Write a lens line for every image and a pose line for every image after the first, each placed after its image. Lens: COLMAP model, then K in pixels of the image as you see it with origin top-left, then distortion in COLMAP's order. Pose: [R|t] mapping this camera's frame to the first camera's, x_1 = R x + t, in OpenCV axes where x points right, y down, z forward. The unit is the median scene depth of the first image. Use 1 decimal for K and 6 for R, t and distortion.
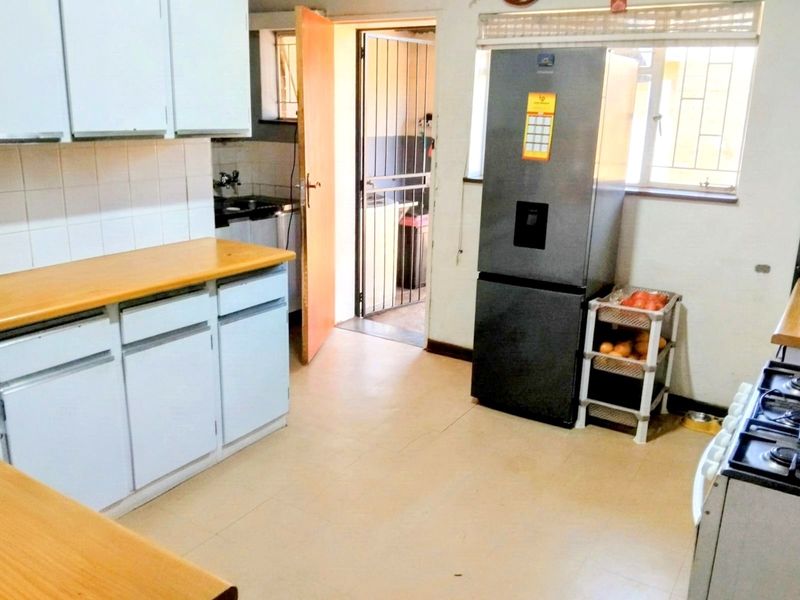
lens RADIAL K [[717.2, 0, 400.7], [0, 717.2, 300.9], [0, 0, 1]] dist [0.003520, -0.008288]
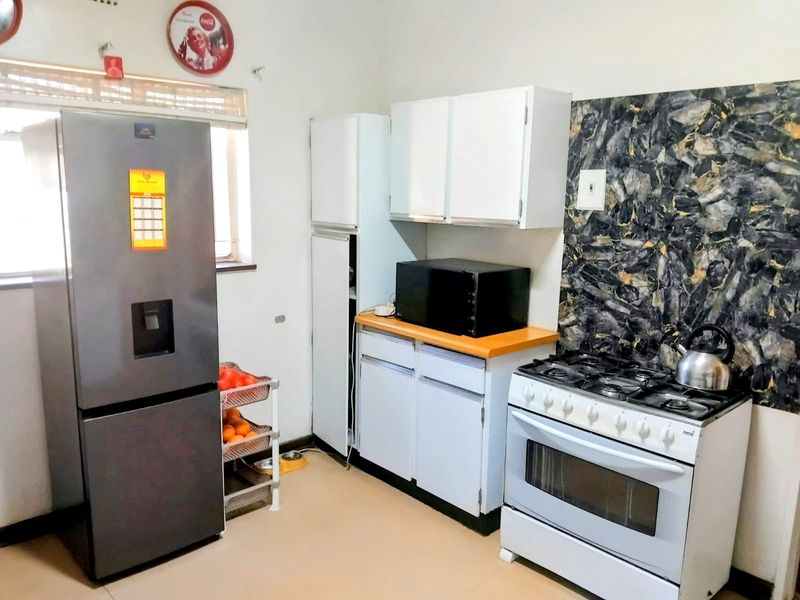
lens RADIAL K [[643.4, 0, 400.8], [0, 643.4, 301.1], [0, 0, 1]] dist [0.037693, -0.089929]
pose [[0.241679, -0.188477, 0.951876, -0.458111], [0.242776, 0.961501, 0.128743, -0.167210], [-0.939495, 0.199978, 0.278133, 0.541278]]
